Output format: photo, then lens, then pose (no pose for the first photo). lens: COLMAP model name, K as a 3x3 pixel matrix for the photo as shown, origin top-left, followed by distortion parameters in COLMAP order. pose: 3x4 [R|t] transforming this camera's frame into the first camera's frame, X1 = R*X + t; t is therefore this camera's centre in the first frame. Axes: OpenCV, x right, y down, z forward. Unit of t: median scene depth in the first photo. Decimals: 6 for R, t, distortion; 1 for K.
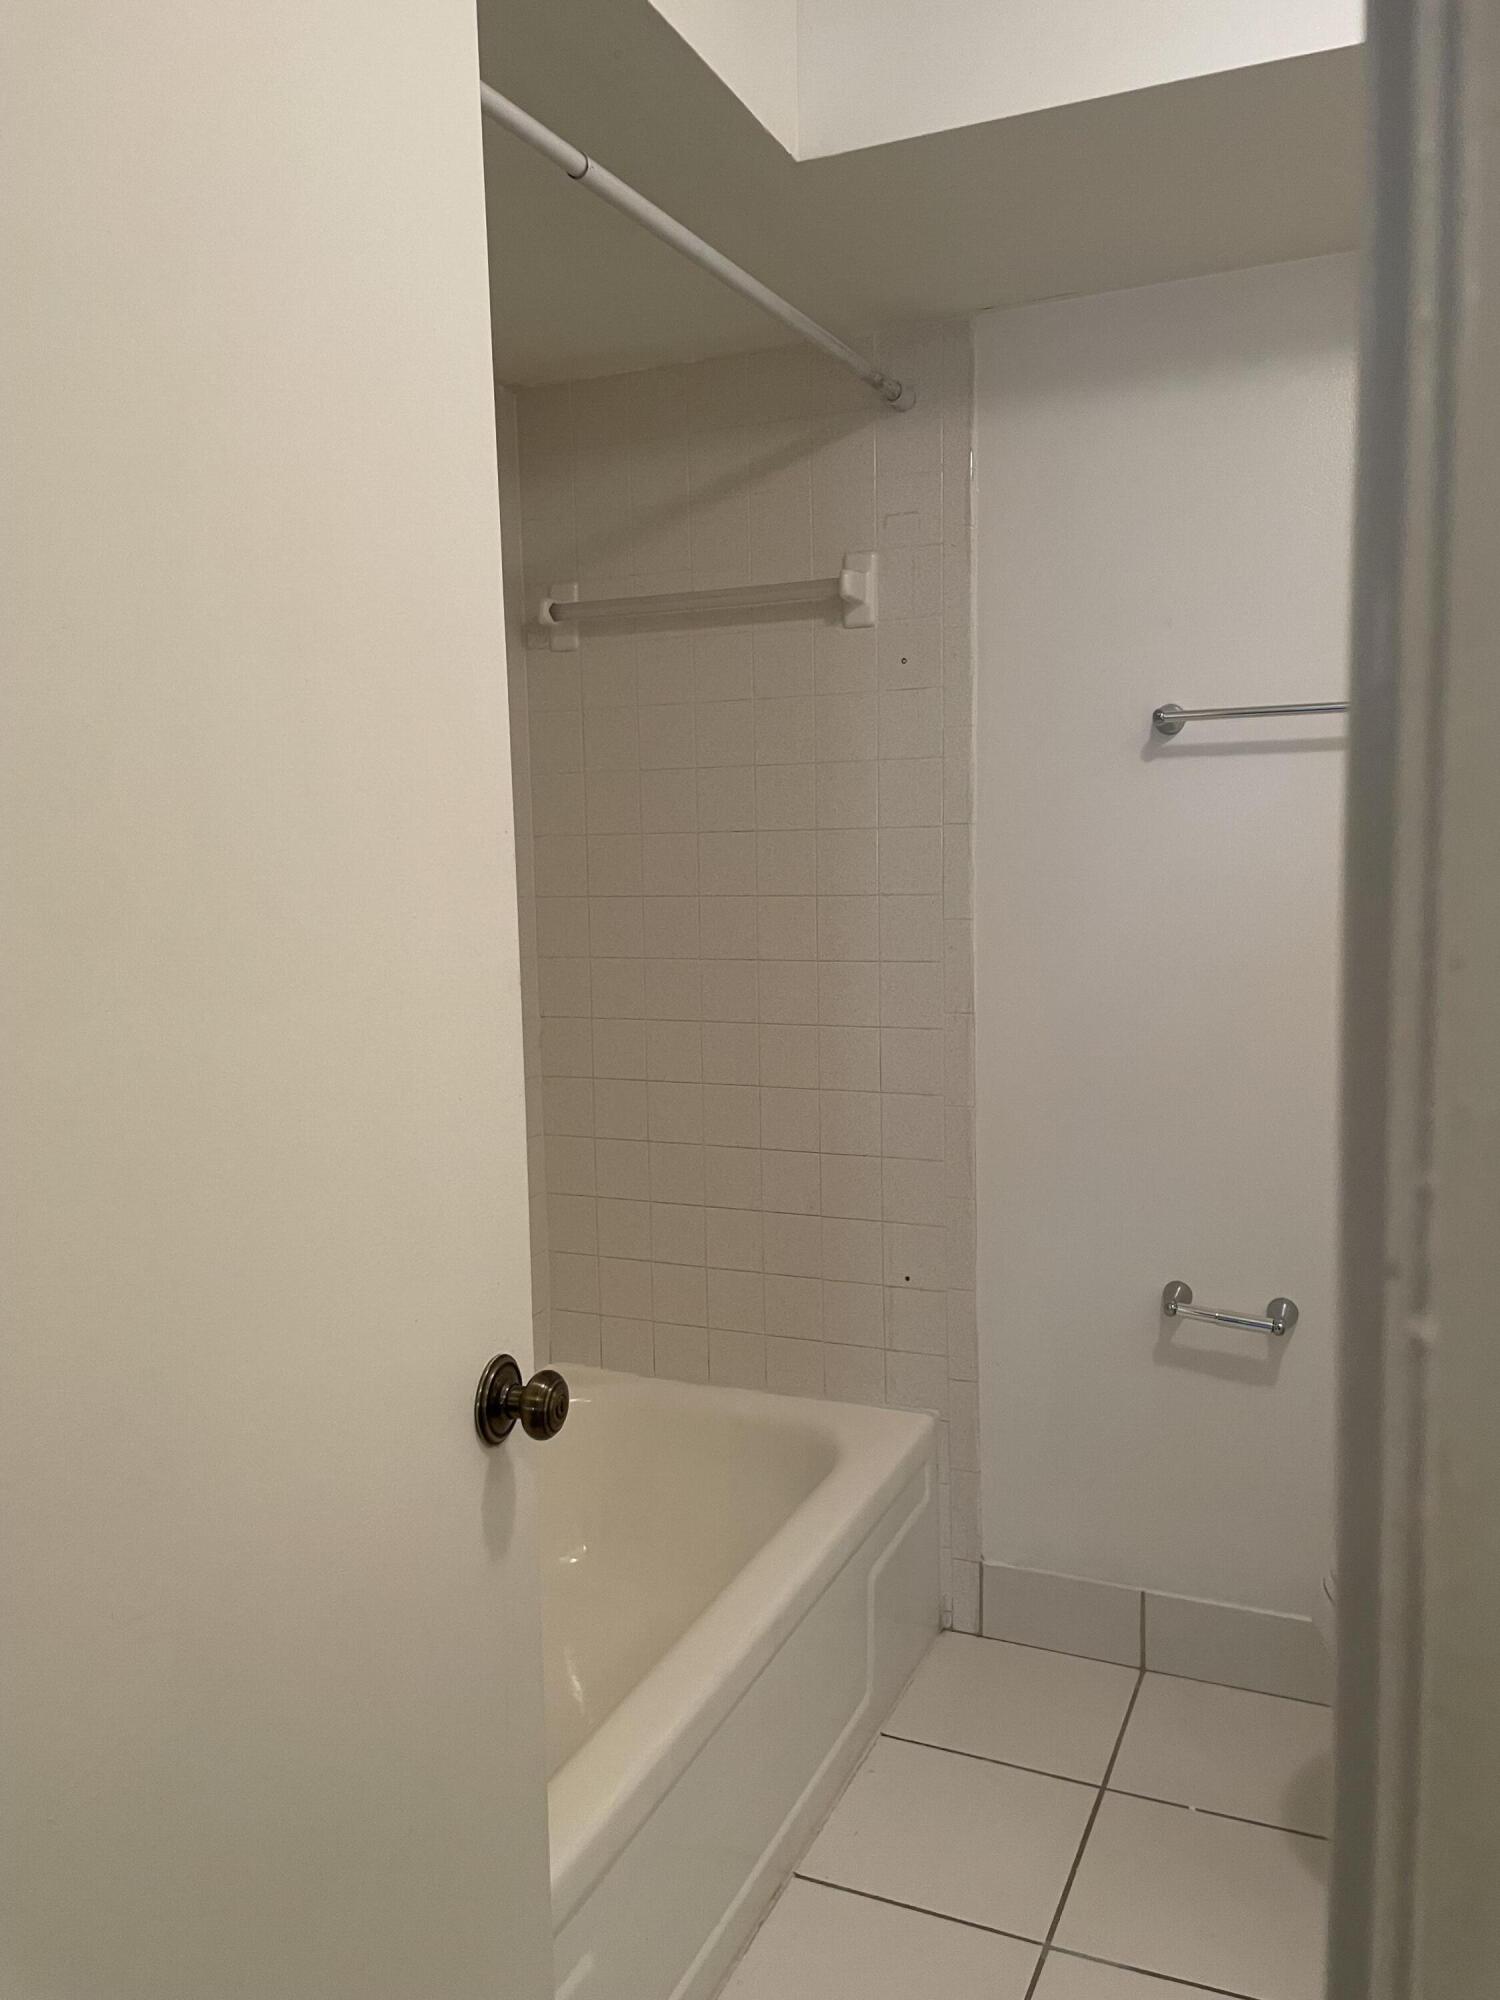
lens RADIAL K [[1529.7, 0, 748.0], [0, 1529.7, 971.1], [0, 0, 1]] dist [0.003345, 0.000388]
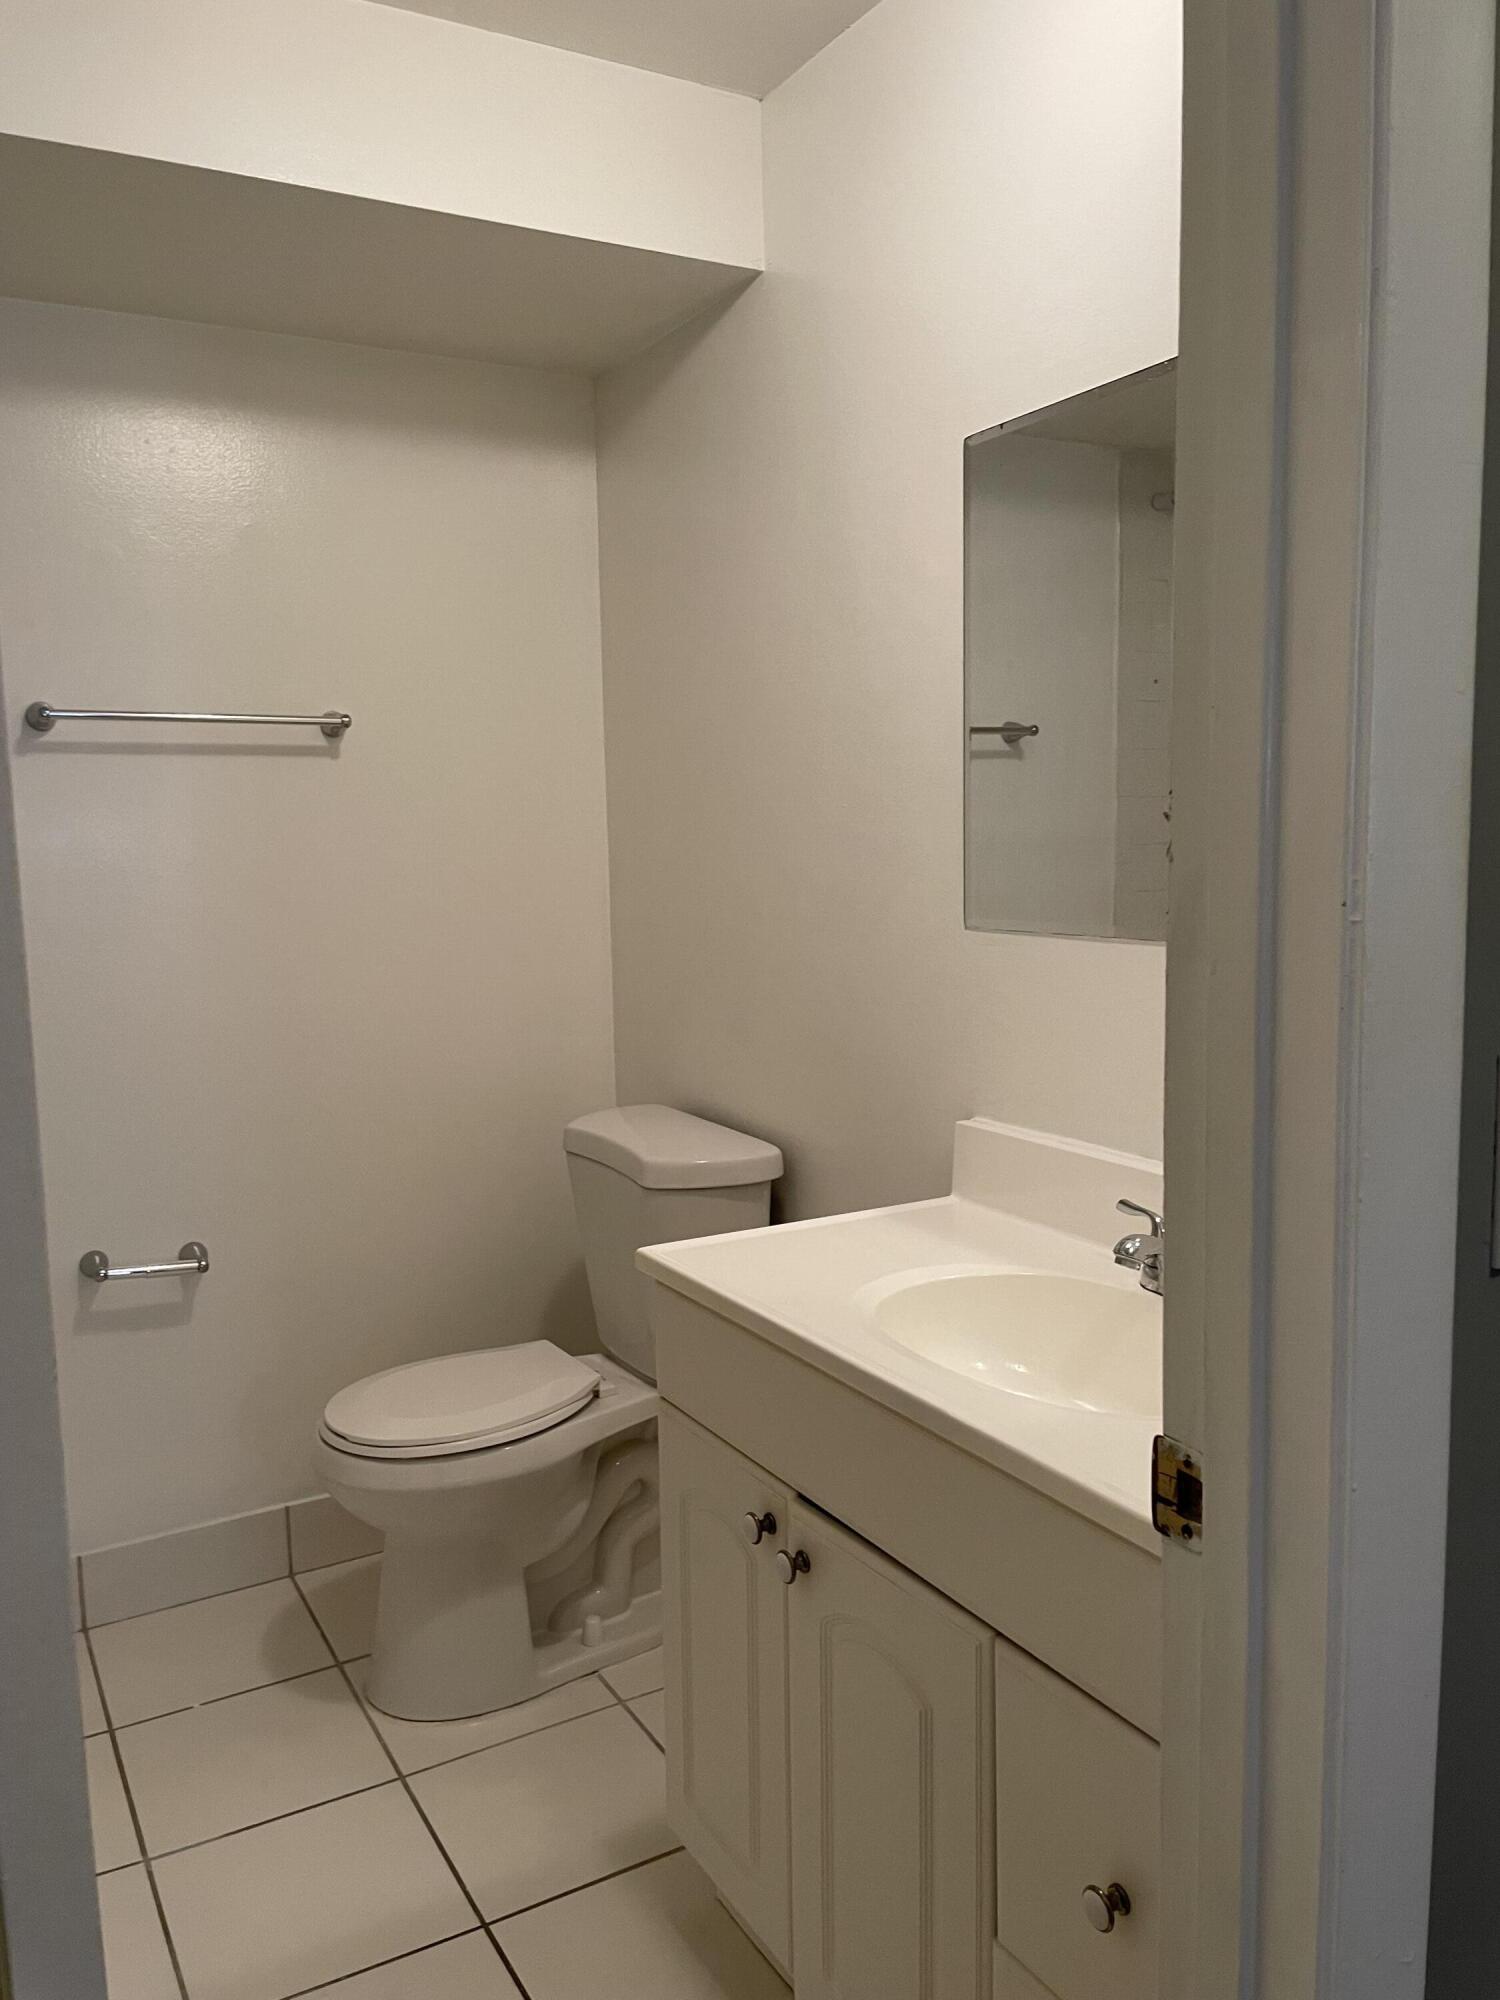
lens RADIAL K [[1515.1, 0, 755.4], [0, 1515.1, 993.6], [0, 0, 1]] dist [0.101259, -0.137078]
pose [[0.580670, -0.084992, 0.809690, -0.303381], [0.078831, 0.995732, 0.047987, 0.010832], [-0.810314, 0.035964, 0.584892, 0.000993]]
